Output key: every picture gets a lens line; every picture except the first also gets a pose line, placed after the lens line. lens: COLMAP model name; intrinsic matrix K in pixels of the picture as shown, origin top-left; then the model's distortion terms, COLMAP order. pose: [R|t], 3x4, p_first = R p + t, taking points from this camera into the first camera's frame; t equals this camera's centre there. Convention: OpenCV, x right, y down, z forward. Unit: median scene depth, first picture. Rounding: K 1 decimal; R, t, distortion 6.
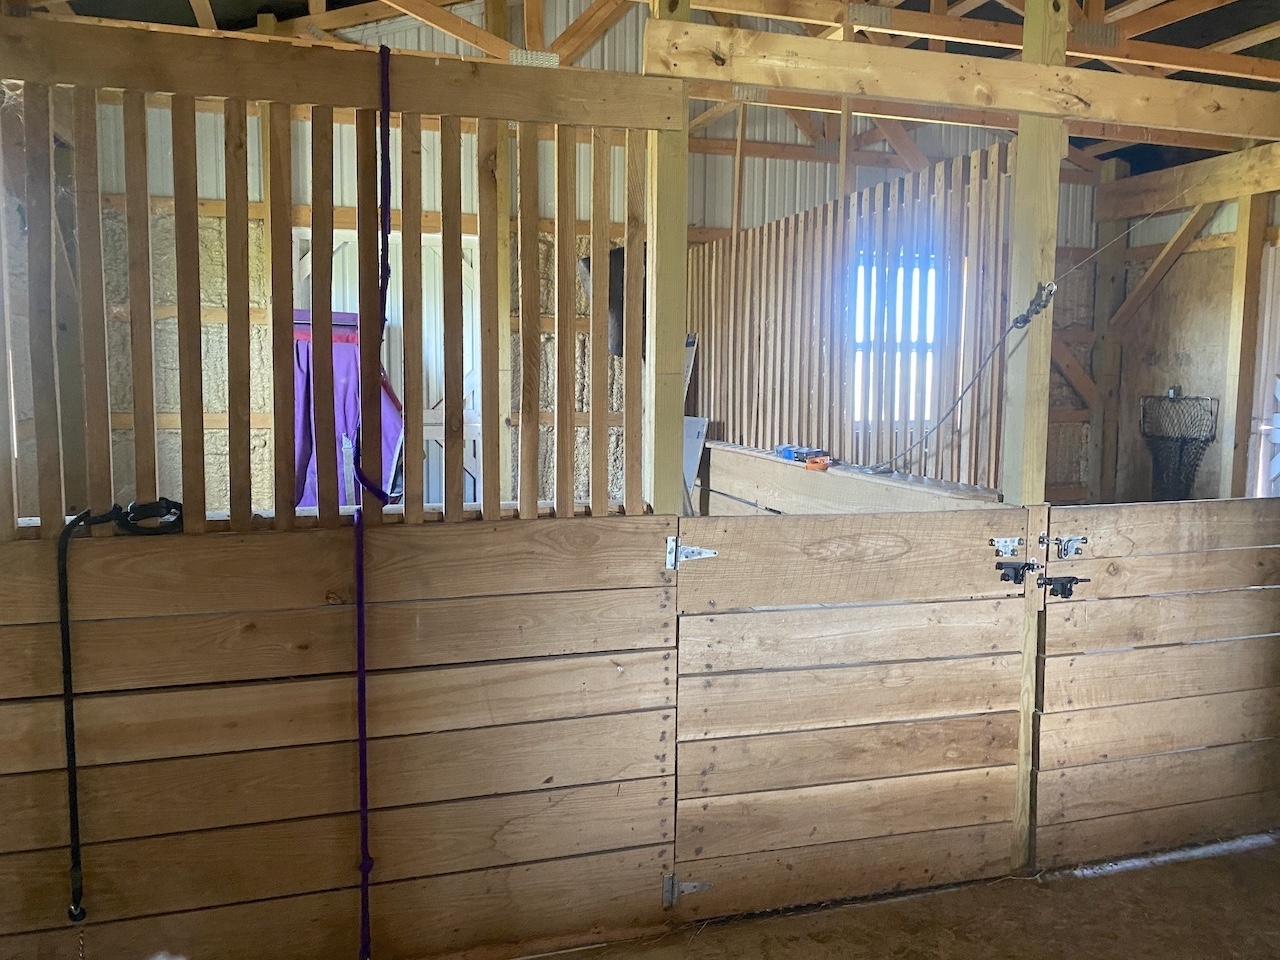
lens RADIAL K [[967.1, 0, 645.8], [0, 967.1, 471.2], [0, 0, 1]] dist [-0.003859, -0.003521]
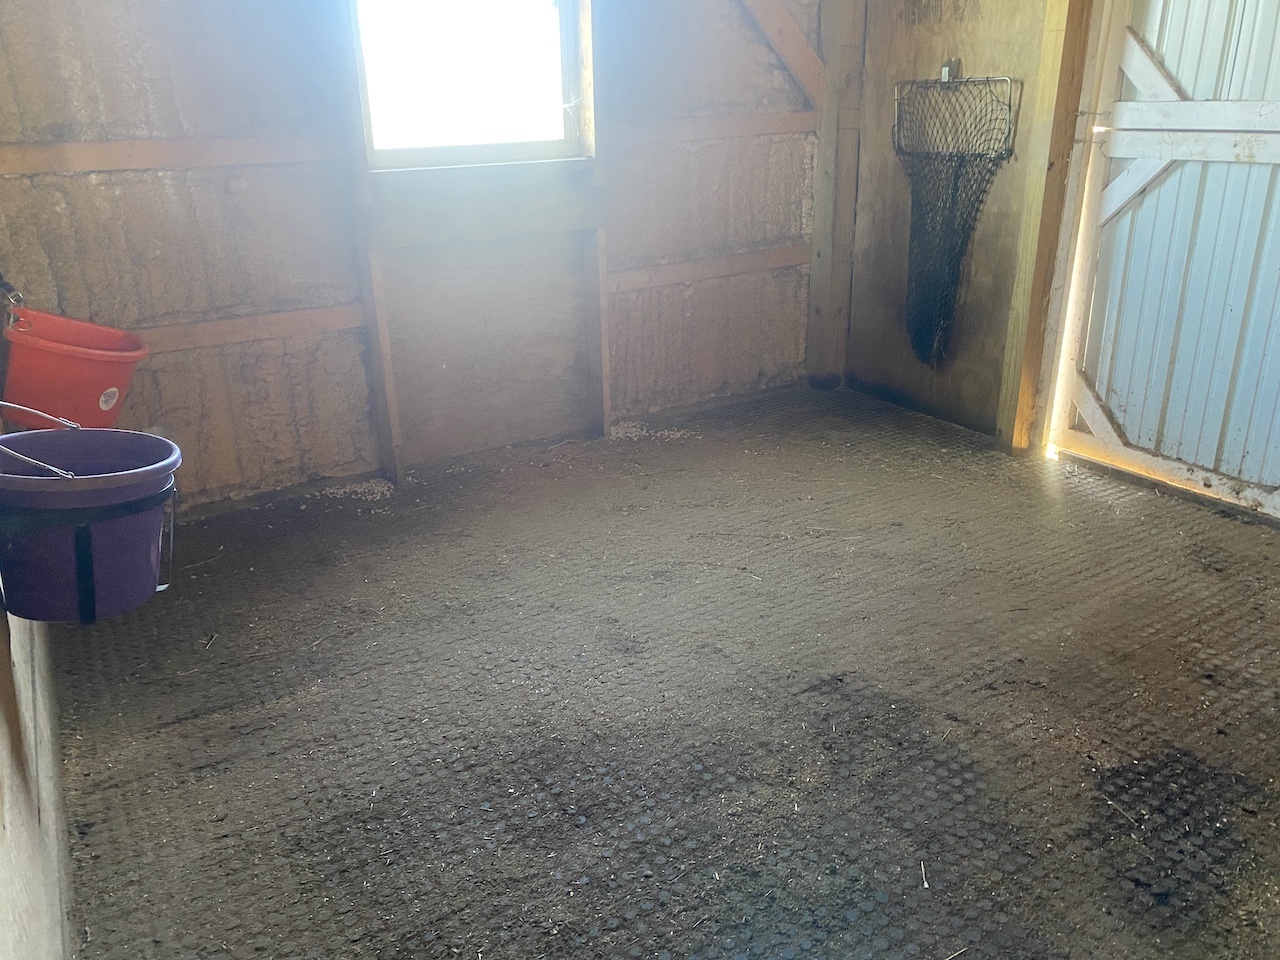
lens RADIAL K [[967.1, 0, 630.1], [0, 967.1, 479.4], [0, 0, 1]] dist [-0.003859, -0.003521]
pose [[0.972863, -0.113001, 0.201909, 0.212299], [0.053030, 0.958297, 0.280811, -0.020086], [-0.225221, -0.262484, 0.938284, 0.427302]]
